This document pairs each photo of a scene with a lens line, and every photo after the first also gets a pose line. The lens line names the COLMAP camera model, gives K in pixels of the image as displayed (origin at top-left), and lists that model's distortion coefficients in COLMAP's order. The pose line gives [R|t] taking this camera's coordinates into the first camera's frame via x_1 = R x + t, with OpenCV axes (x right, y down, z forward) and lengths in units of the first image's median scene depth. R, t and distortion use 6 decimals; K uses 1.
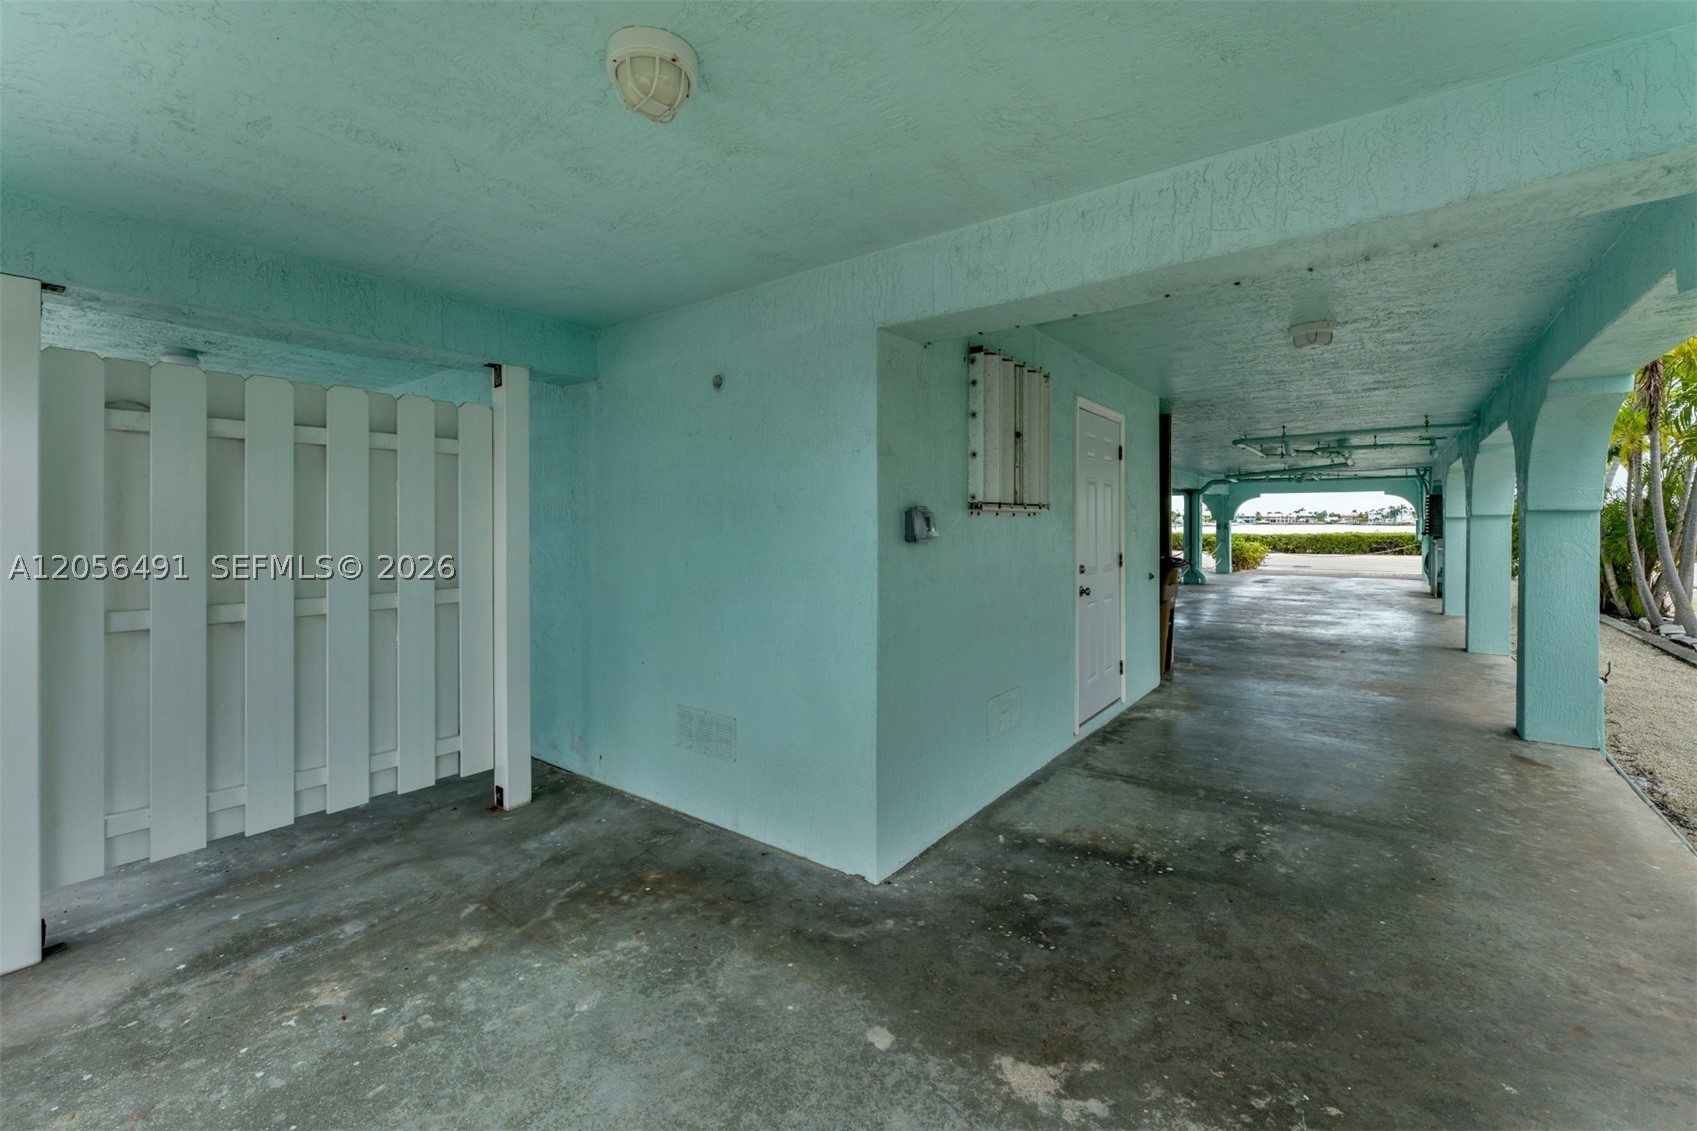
lens RADIAL K [[698.6, 0, 851.4], [0, 698.6, 524.3], [0, 0, 1]] dist [0.000301, 0.000012]
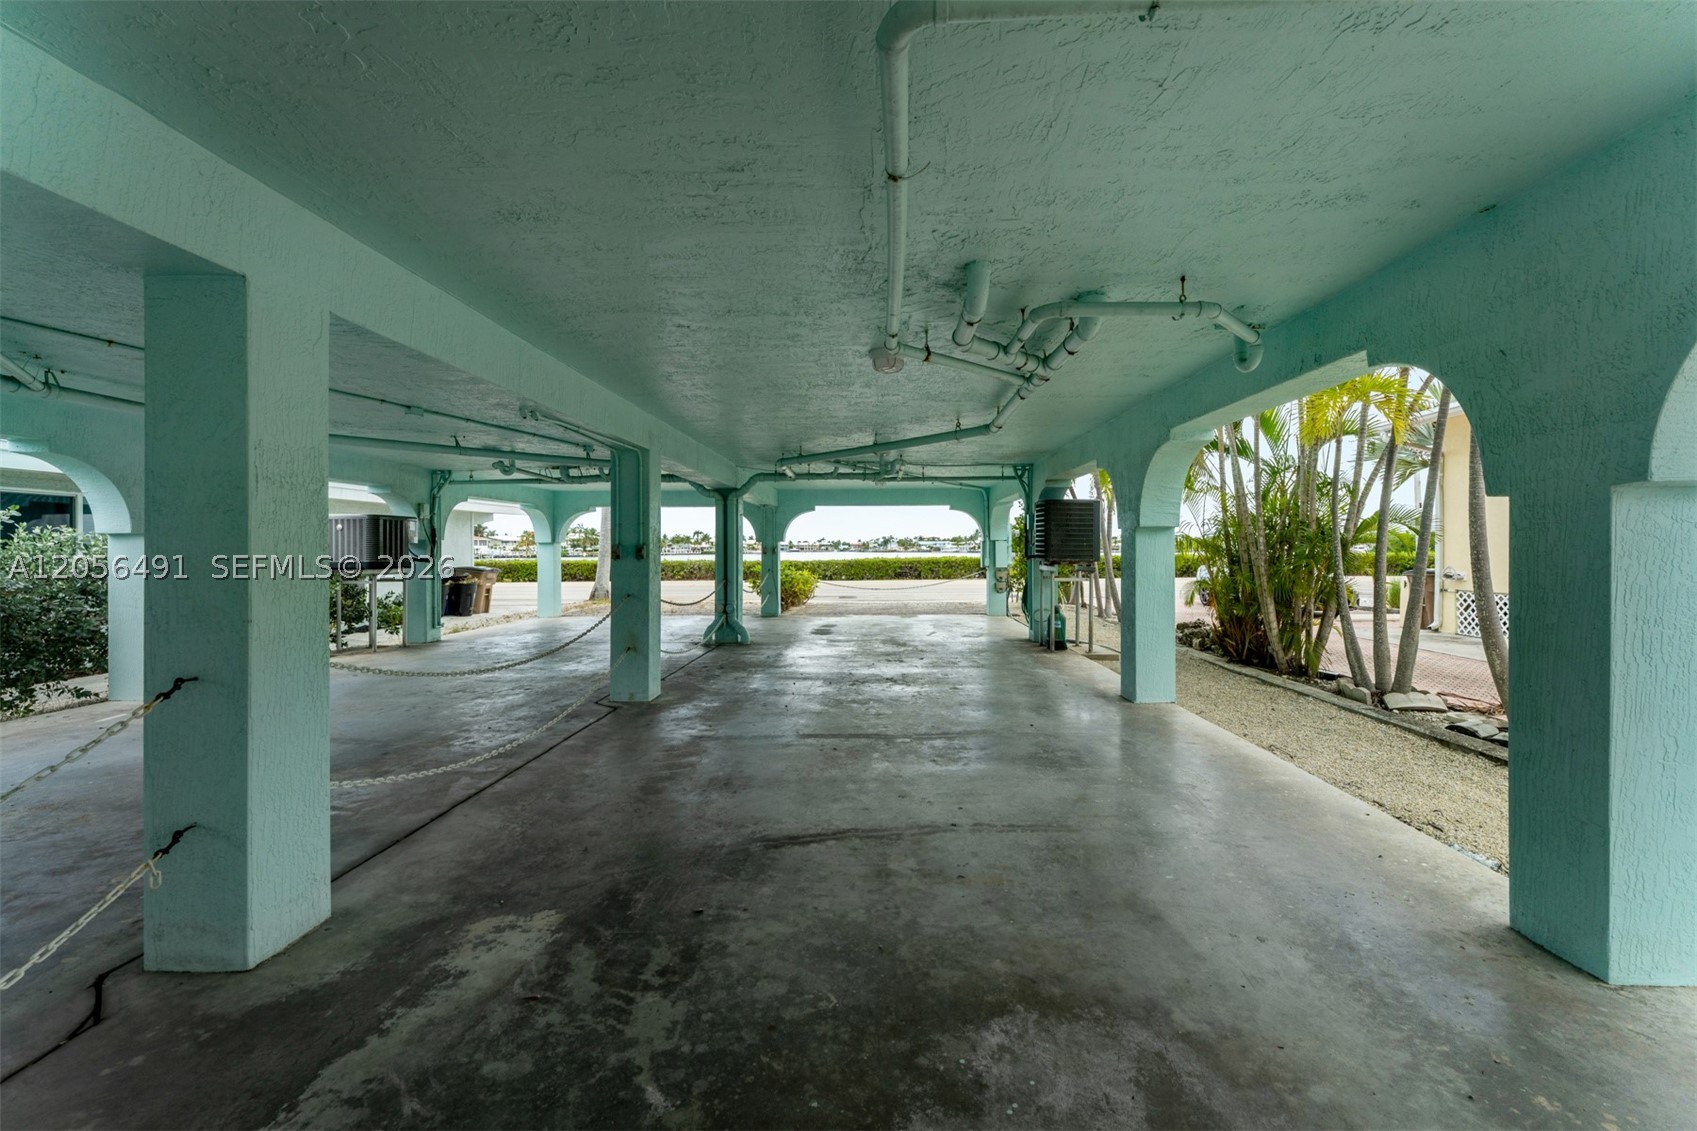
lens RADIAL K [[698.6, 0, 851.3], [0, 698.6, 554.9], [0, 0, 1]] dist [0.000301, 0.000012]
pose [[0.817347, -0.004449, 0.576128, 0.183528], [0.002058, 0.999986, 0.004802, 0.004498], [-0.576142, -0.002739, 0.817345, 0.358296]]
